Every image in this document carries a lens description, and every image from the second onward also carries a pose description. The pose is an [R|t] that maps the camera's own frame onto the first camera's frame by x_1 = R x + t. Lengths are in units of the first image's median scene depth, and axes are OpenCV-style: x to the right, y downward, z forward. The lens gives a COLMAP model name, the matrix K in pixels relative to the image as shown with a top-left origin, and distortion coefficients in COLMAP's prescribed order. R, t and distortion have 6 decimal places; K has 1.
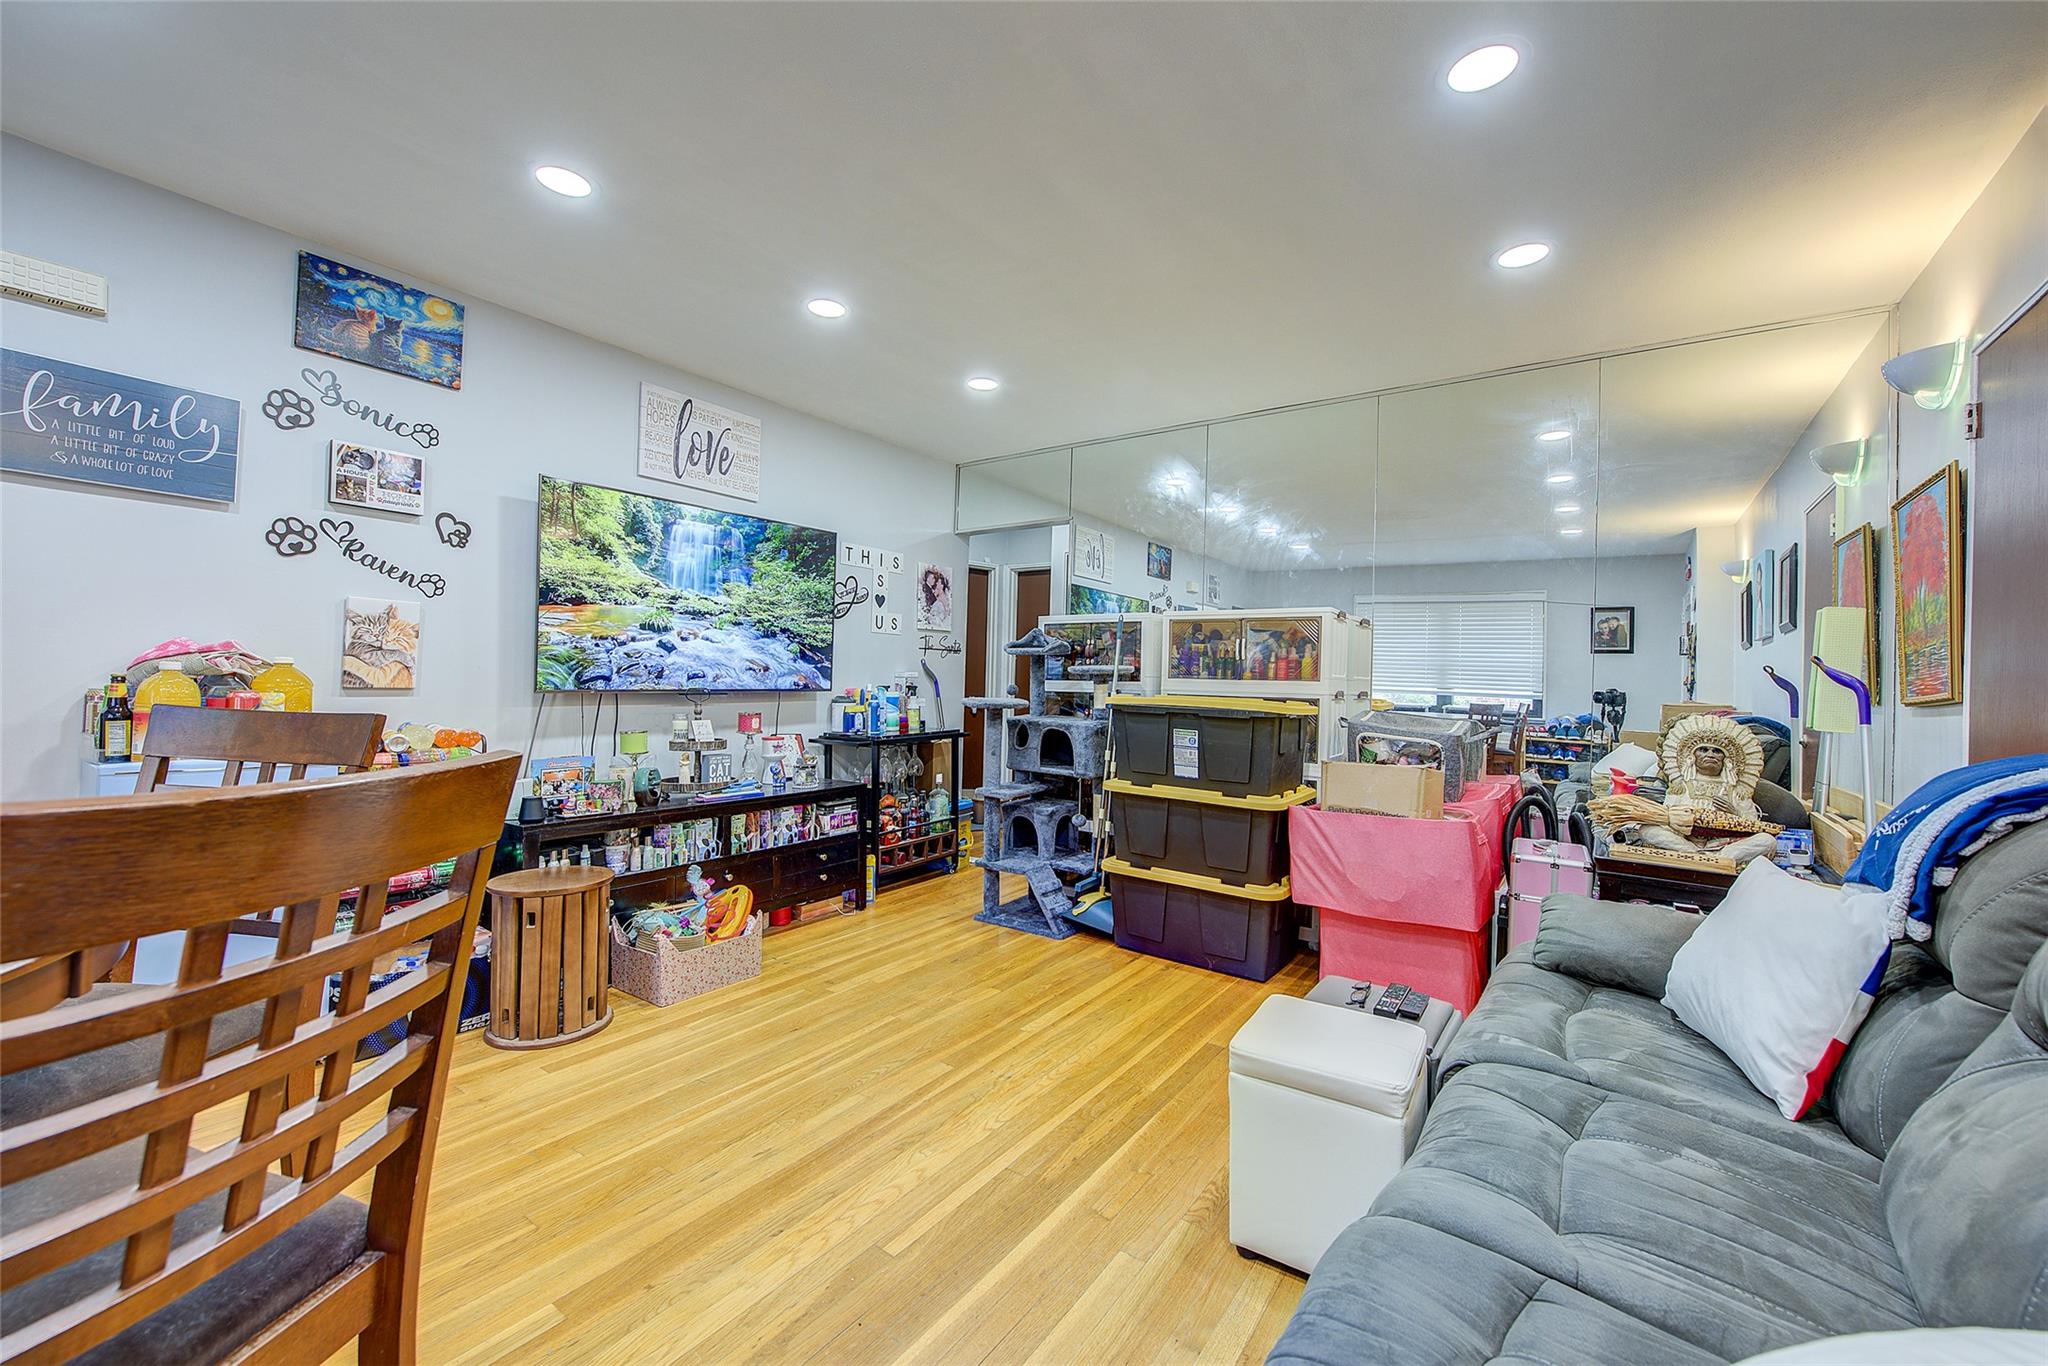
lens RADIAL K [[807.8, 0, 1018.1], [0, 807.8, 678.0], [0, 0, 1]] dist [-0.004640, -0.001169]
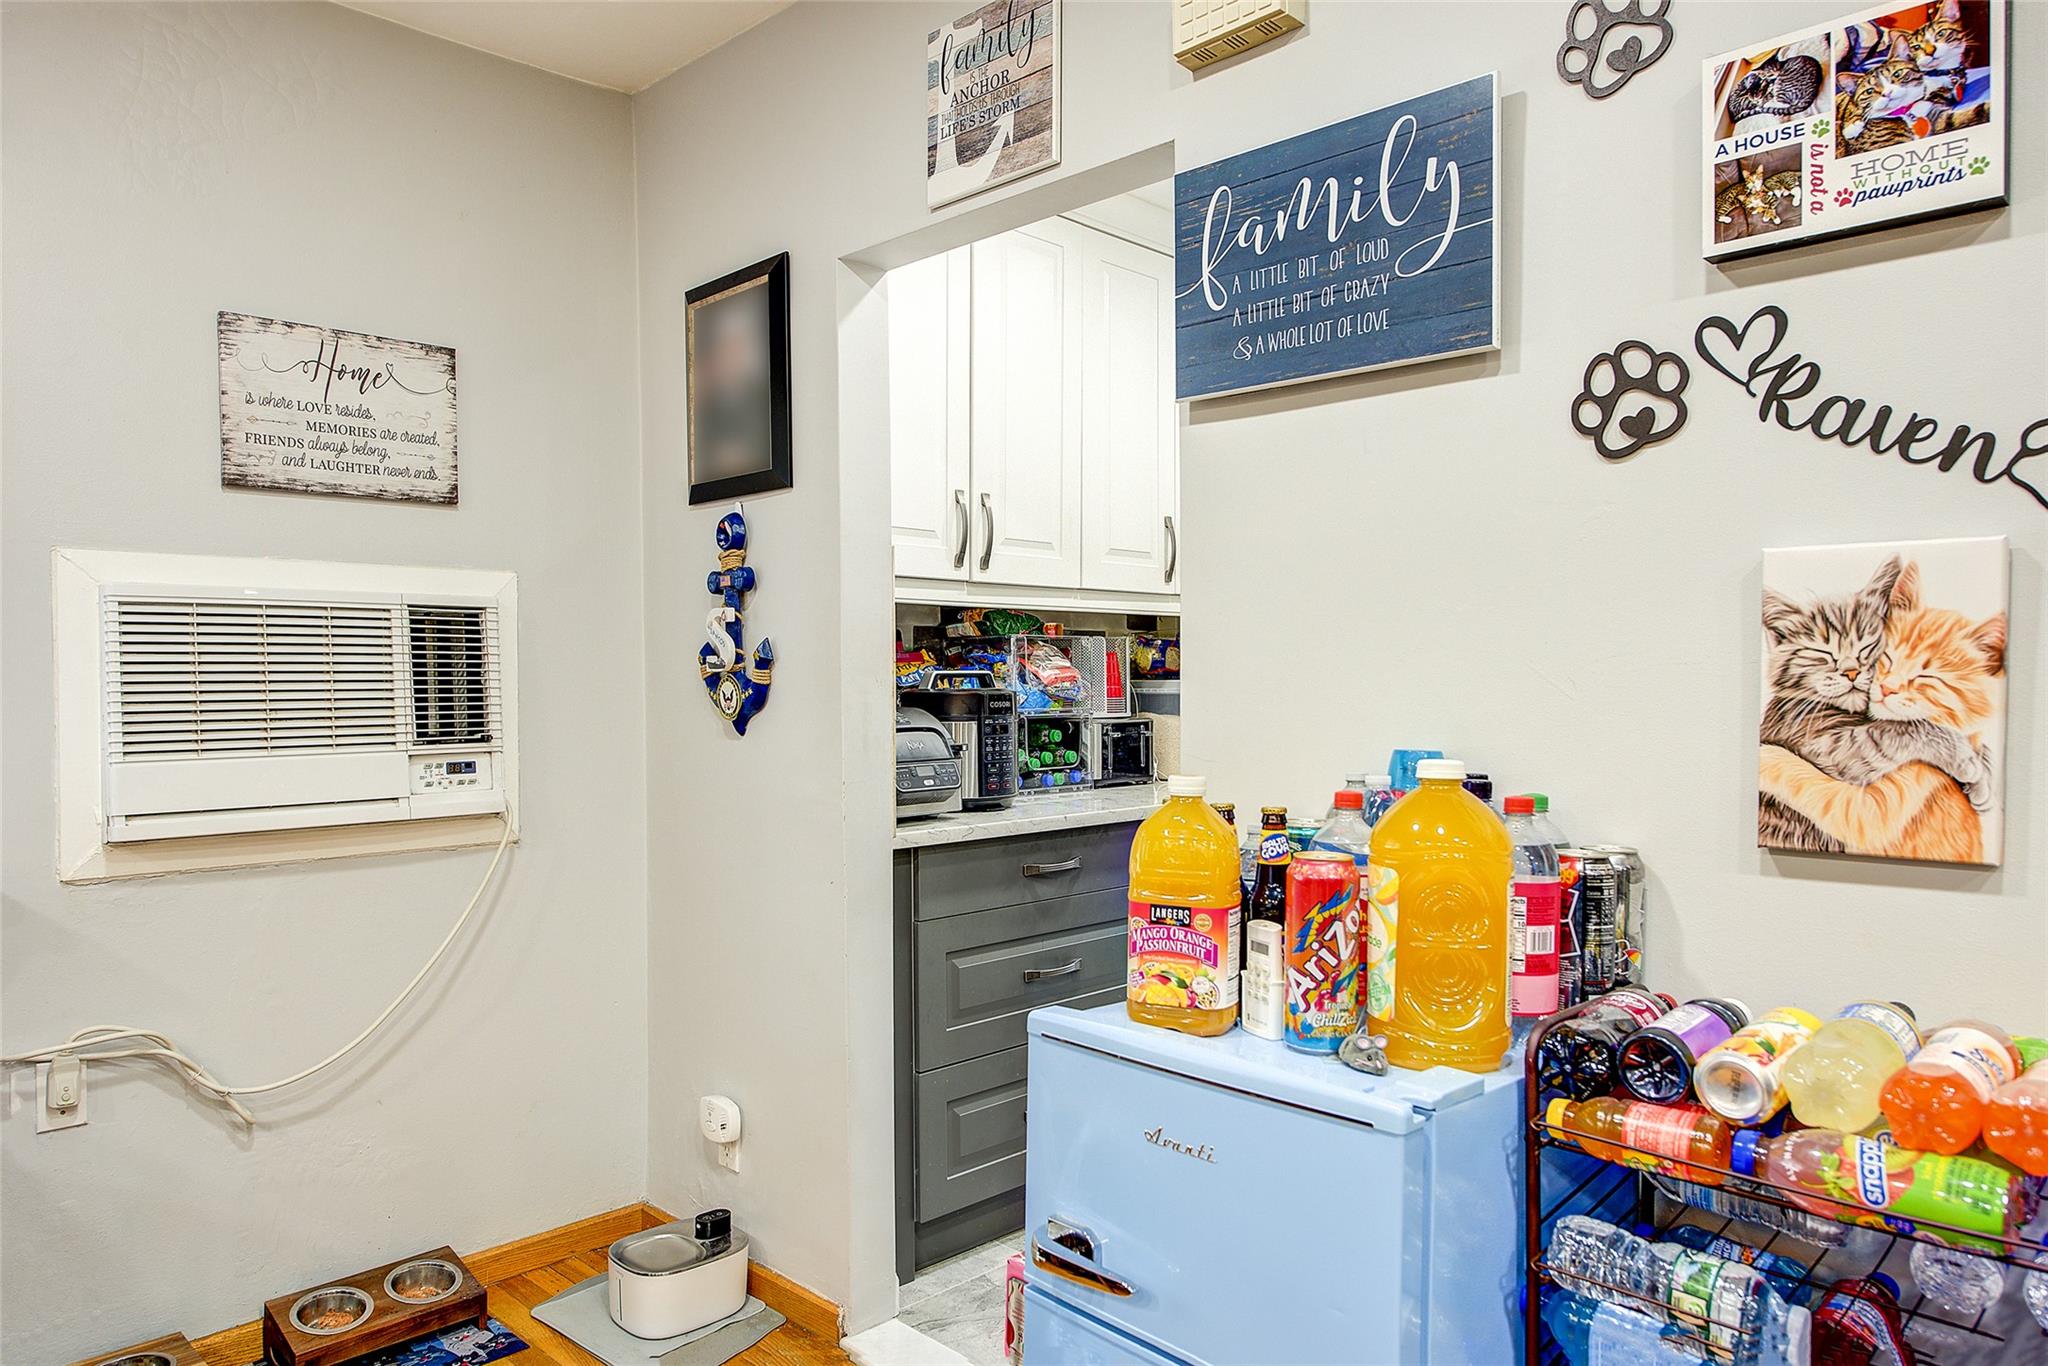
lens RADIAL K [[1376.3, 0, 1010.1], [0, 1376.3, 707.3], [0, 0, 1]] dist [-0.000414, -0.000273]
pose [[-0.158029, -0.008047, -0.987402, -0.223616], [0.004928, 0.999948, -0.008938, -0.031753], [0.987422, -0.006279, -0.157981, 0.657760]]
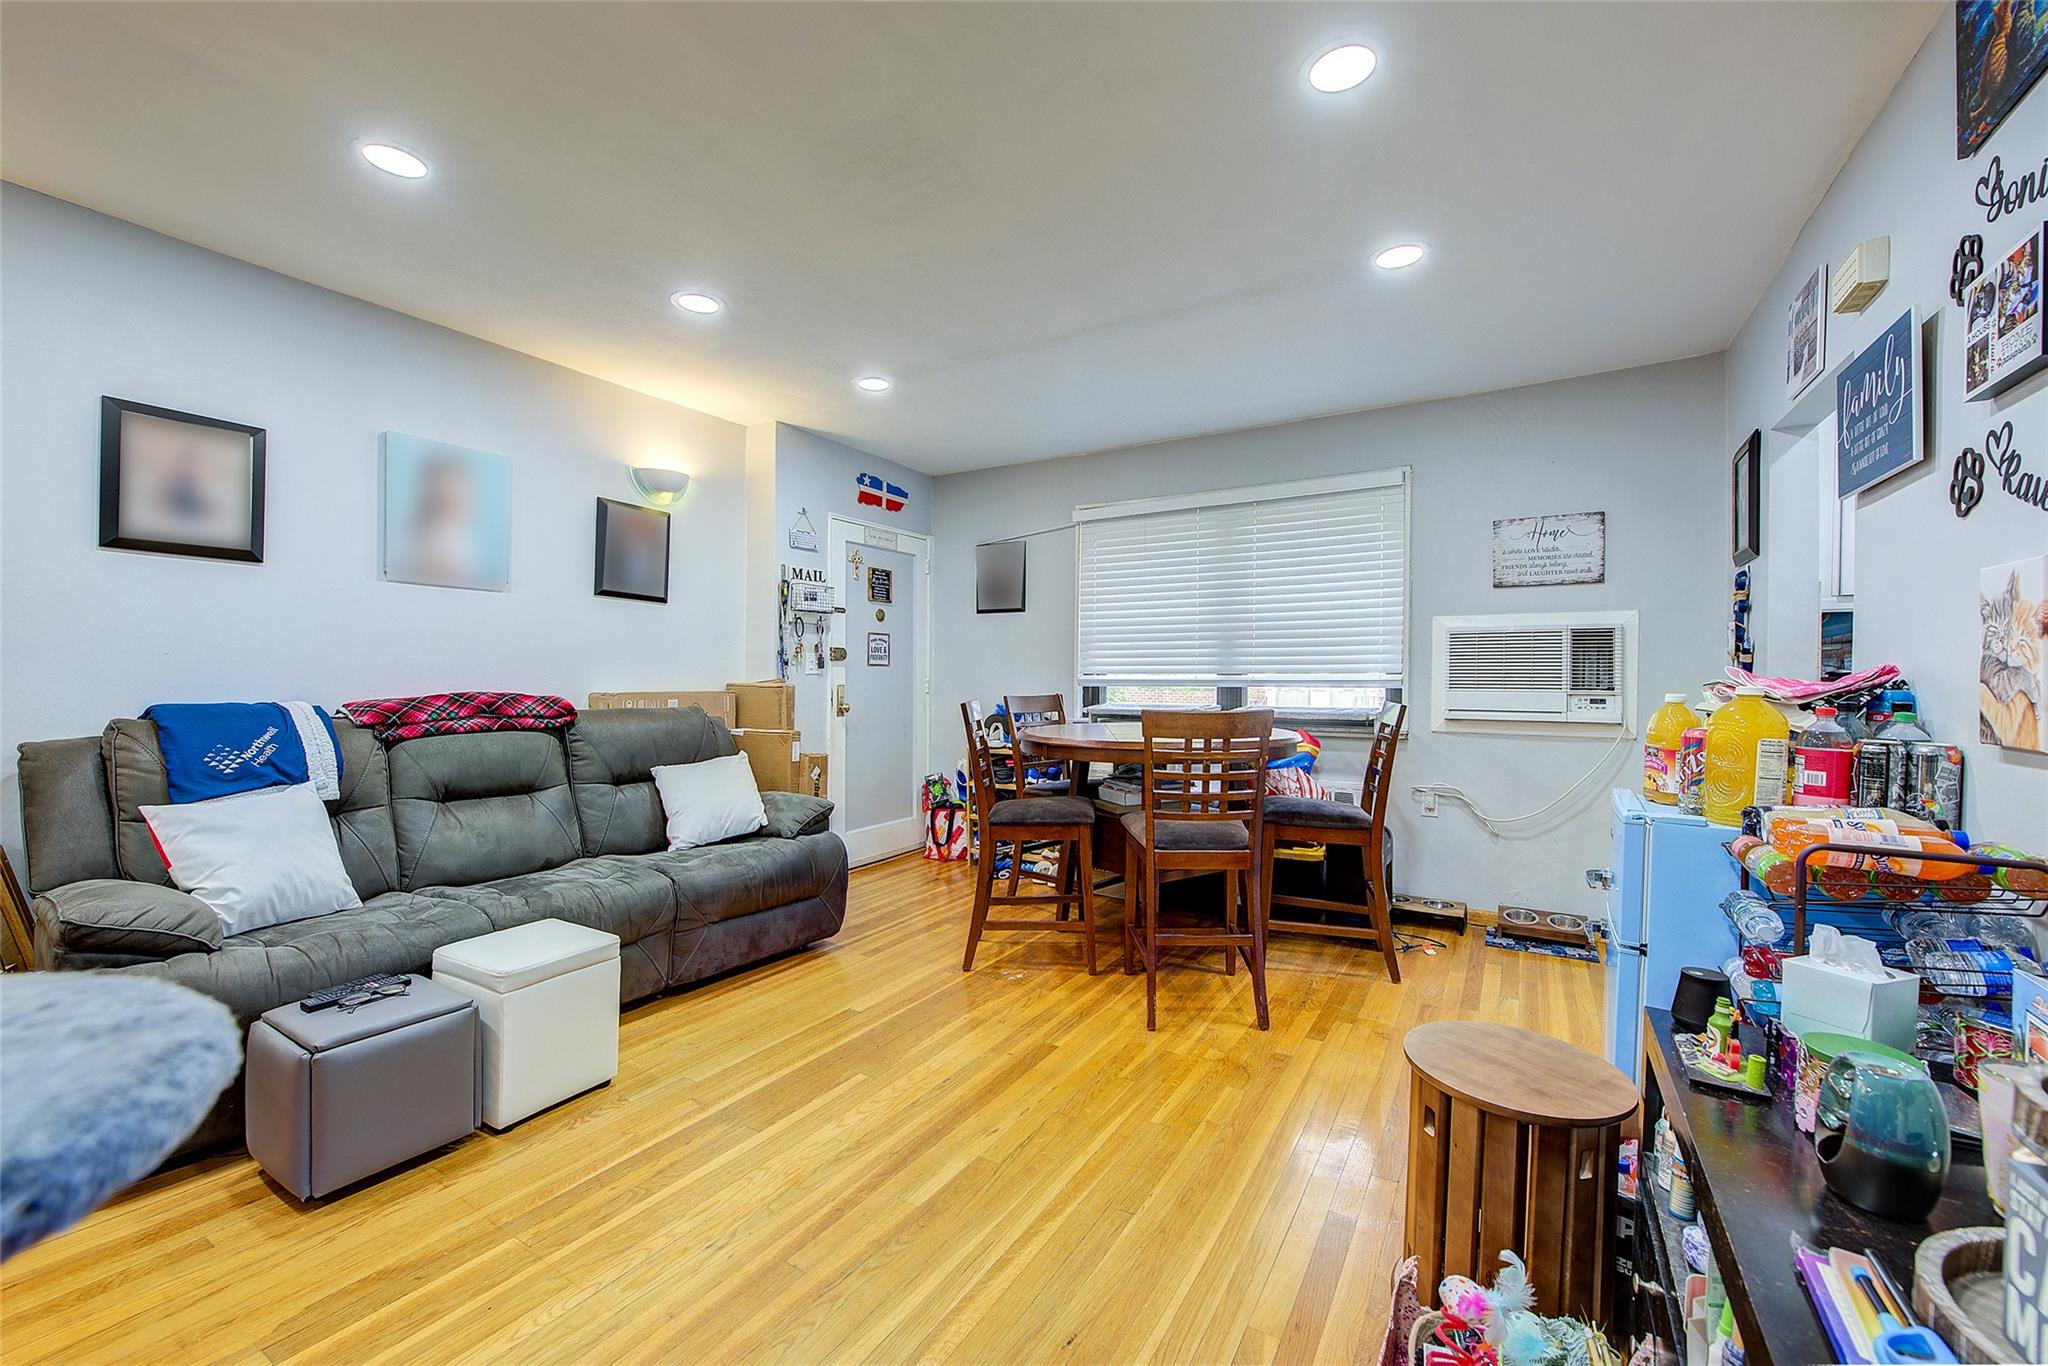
lens RADIAL K [[807.8, 0, 1038.9], [0, 807.8, 689.0], [0, 0, 1]] dist [-0.004640, -0.001169]
pose [[-0.994709, -0.032842, -0.097342, -0.143727], [-0.034047, 0.999363, 0.010743, -0.006895], [0.096928, 0.014001, -0.995193, 1.199523]]
